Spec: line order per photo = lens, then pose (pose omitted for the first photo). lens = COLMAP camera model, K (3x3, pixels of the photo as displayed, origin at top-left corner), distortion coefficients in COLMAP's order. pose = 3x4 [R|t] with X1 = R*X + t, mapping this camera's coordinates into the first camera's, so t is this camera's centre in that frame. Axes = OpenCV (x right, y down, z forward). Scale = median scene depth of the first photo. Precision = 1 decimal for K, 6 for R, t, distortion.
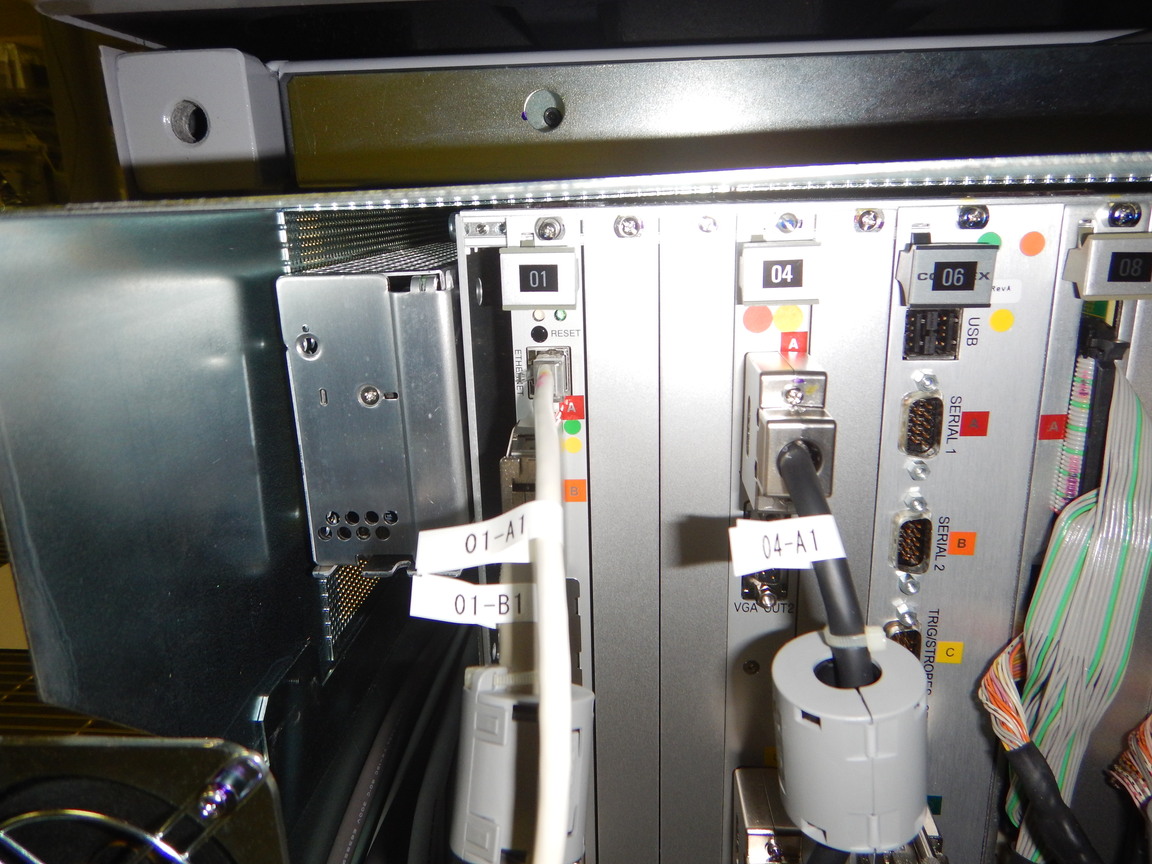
lens RADIAL K [[817.3, 0, 565.7], [0, 817.3, 428.3], [0, 0, 1]] dist [0.022691, -0.009215]
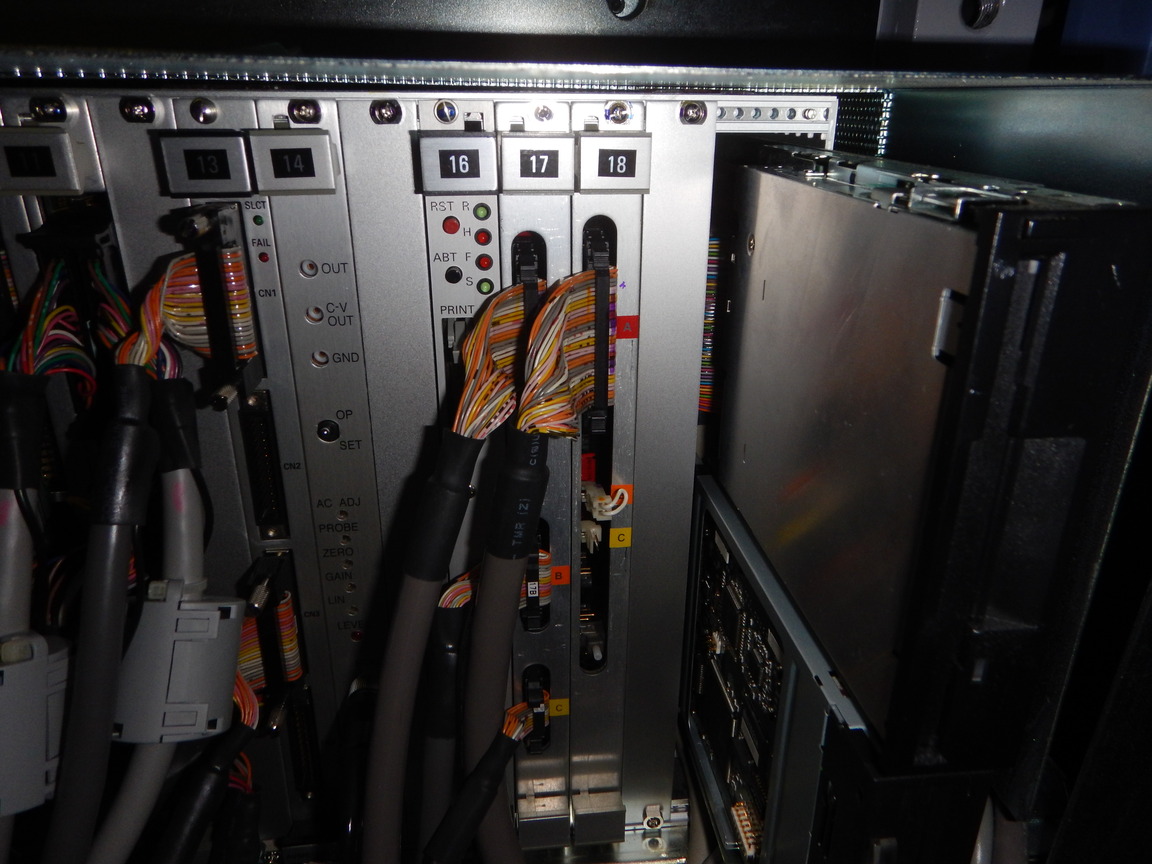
lens RADIAL K [[817.3, 0, 586.8], [0, 817.3, 428.6], [0, 0, 1]] dist [0.022691, -0.009215]
pose [[0.978761, -0.053448, 0.197914, 1.223787], [0.028427, 0.991474, 0.127167, 0.018548], [-0.203023, -0.118840, 0.971935, -0.165544]]
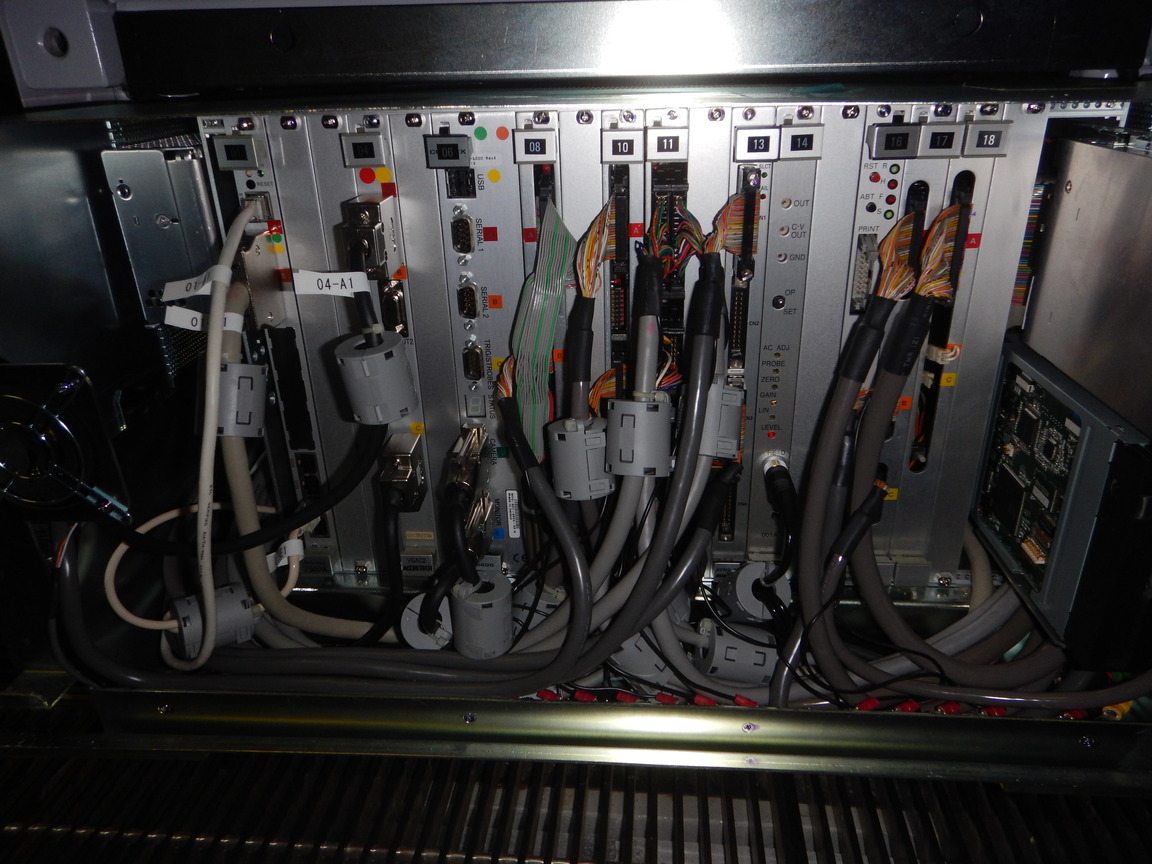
lens RADIAL K [[817.3, 0, 580.8], [0, 817.3, 427.7], [0, 0, 1]] dist [0.022691, -0.009215]
pose [[0.999539, -0.013157, 0.027379, 0.620399], [0.008753, 0.987850, 0.155162, 0.136150], [-0.029088, -0.154851, 0.987510, -0.864877]]
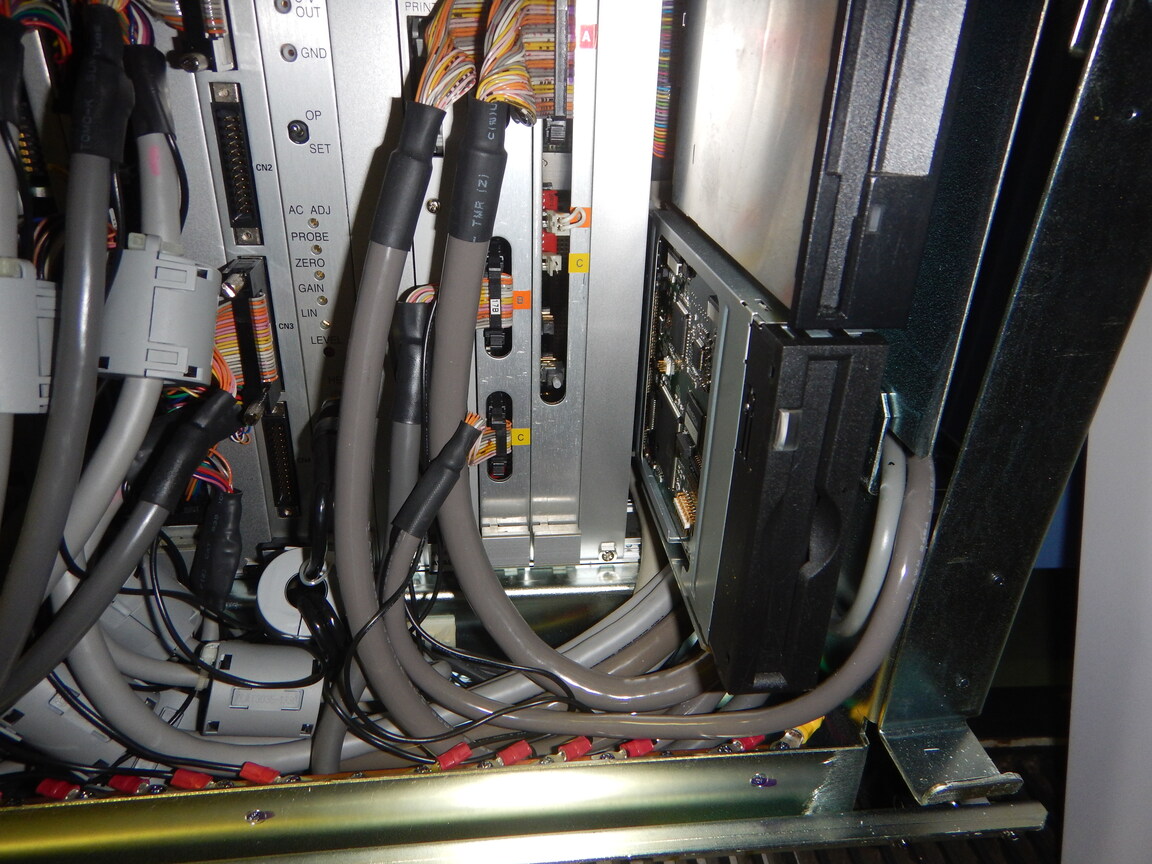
lens RADIAL K [[817.3, 0, 586.2], [0, 817.3, 434.9], [0, 0, 1]] dist [0.022691, -0.009215]
pose [[0.976054, -0.052767, 0.211031, 1.229917], [0.009455, 0.979507, 0.201188, 0.328325], [-0.217323, -0.194375, 0.956551, -0.294529]]
